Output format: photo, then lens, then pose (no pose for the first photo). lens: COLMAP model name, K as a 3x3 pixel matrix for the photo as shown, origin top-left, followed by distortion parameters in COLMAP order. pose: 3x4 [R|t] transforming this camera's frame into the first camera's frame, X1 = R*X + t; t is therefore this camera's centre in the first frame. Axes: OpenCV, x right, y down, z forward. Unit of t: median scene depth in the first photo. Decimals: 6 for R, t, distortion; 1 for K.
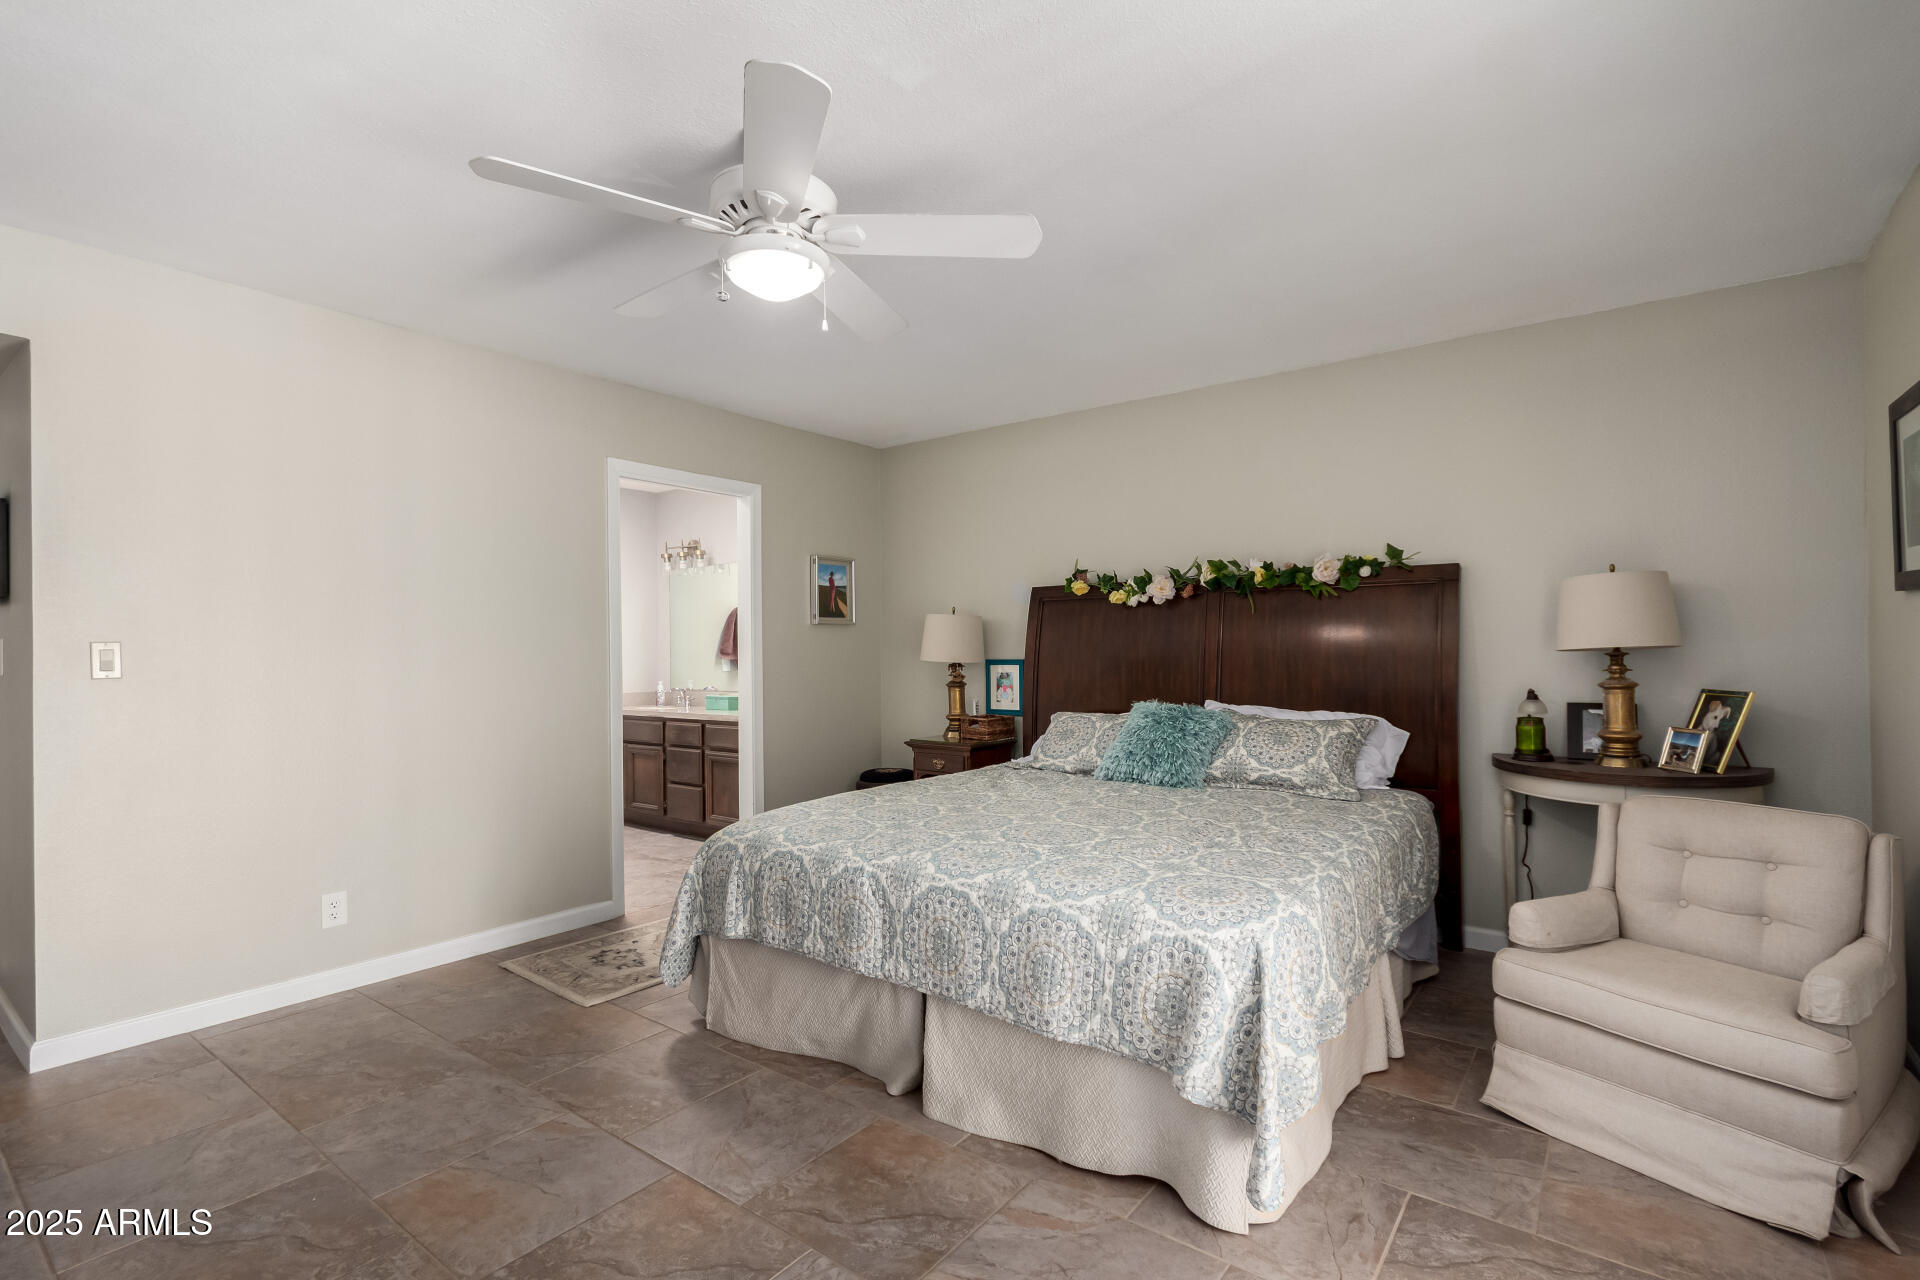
lens RADIAL K [[903.2, 0, 985.4], [0, 903.2, 647.4], [0, 0, 1]] dist [-0.000732, 0.000803]
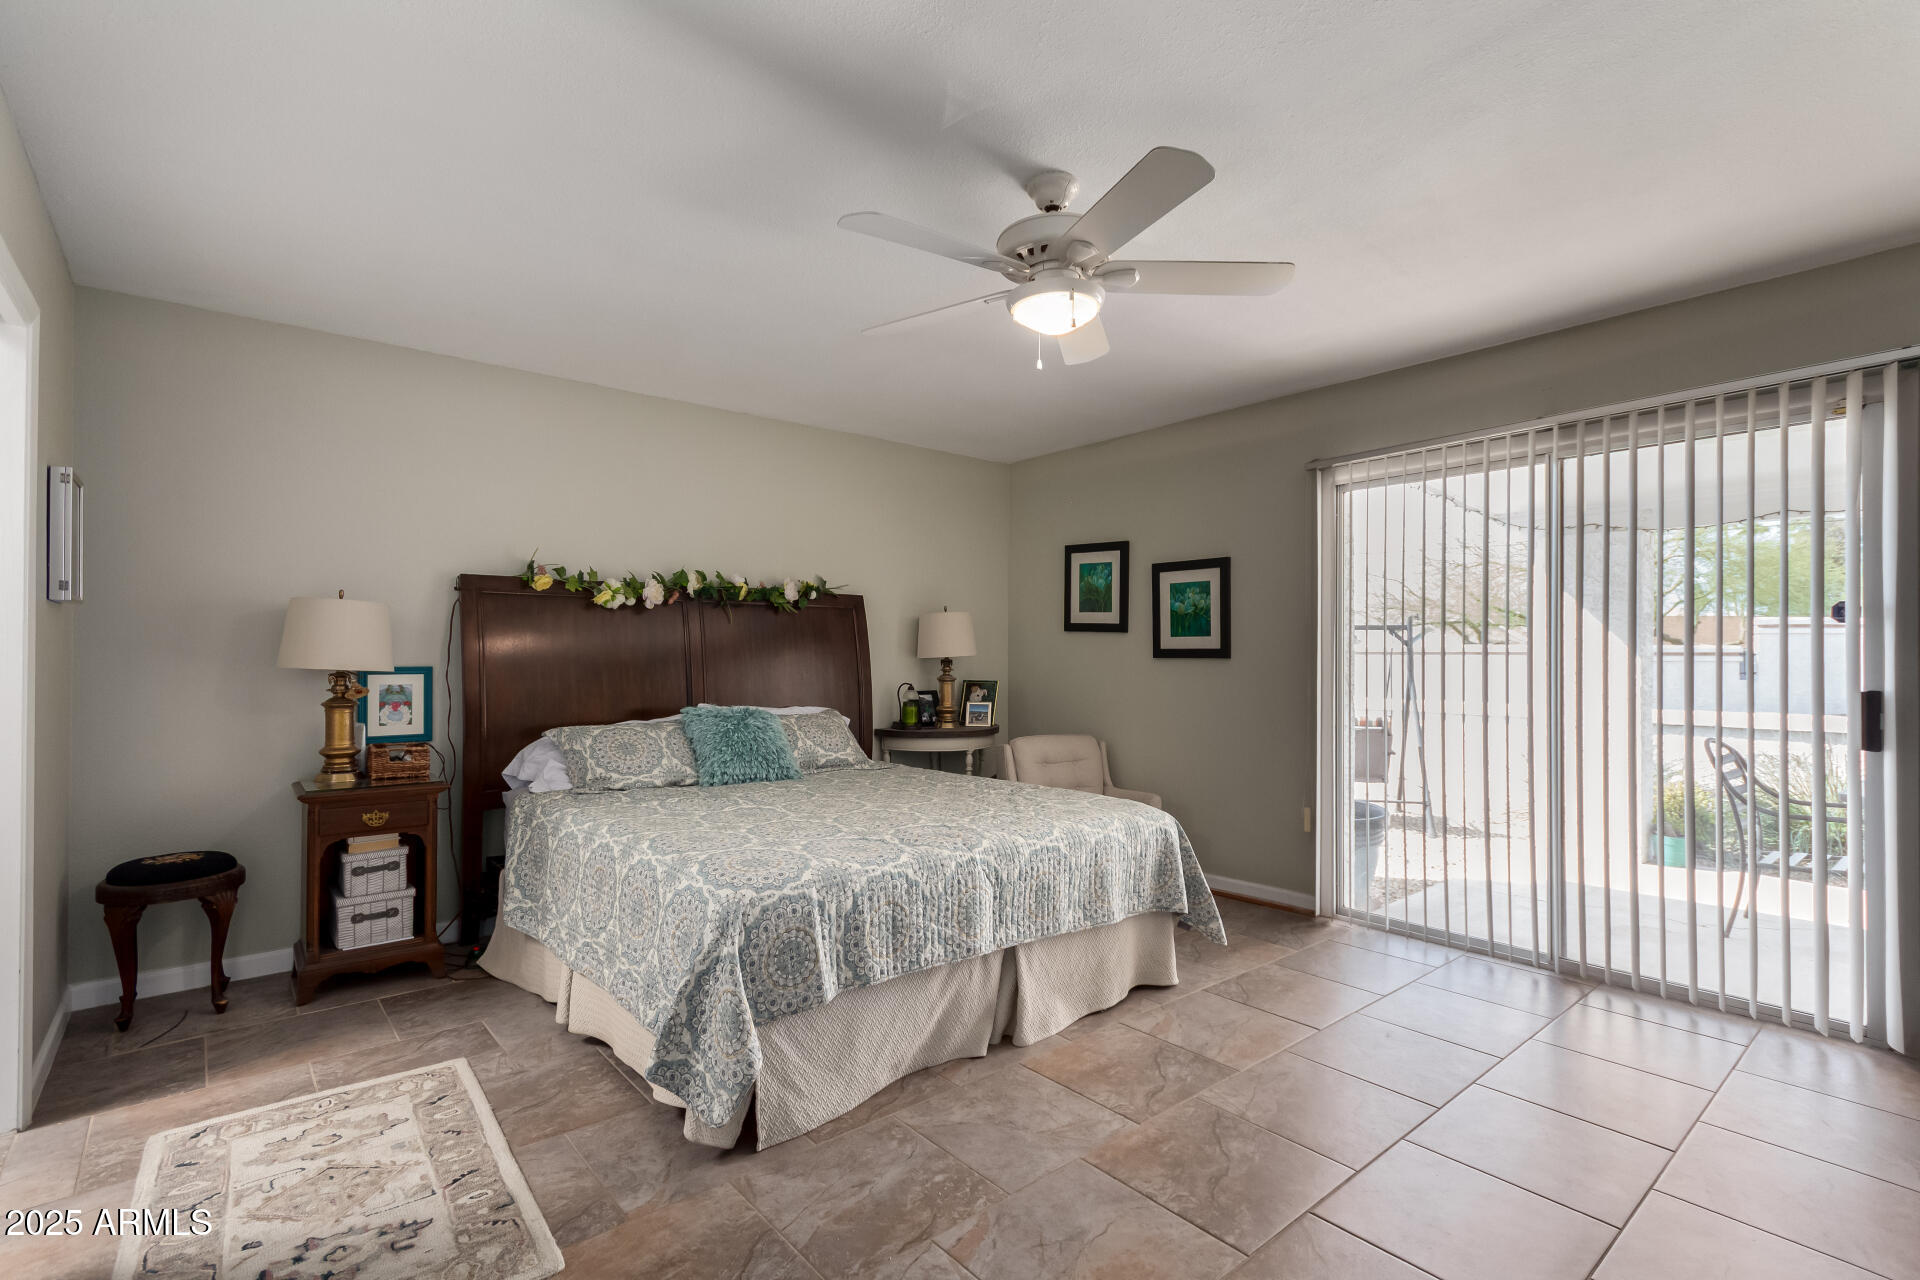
lens RADIAL K [[903.2, 0, 985.4], [0, 903.2, 647.4], [0, 0, 1]] dist [-0.000732, 0.000803]
pose [[0.203024, 0.016037, 0.979042, -0.837595], [-0.008110, 0.999859, -0.014696, 0.006929], [-0.979140, -0.004956, 0.203126, 0.543372]]
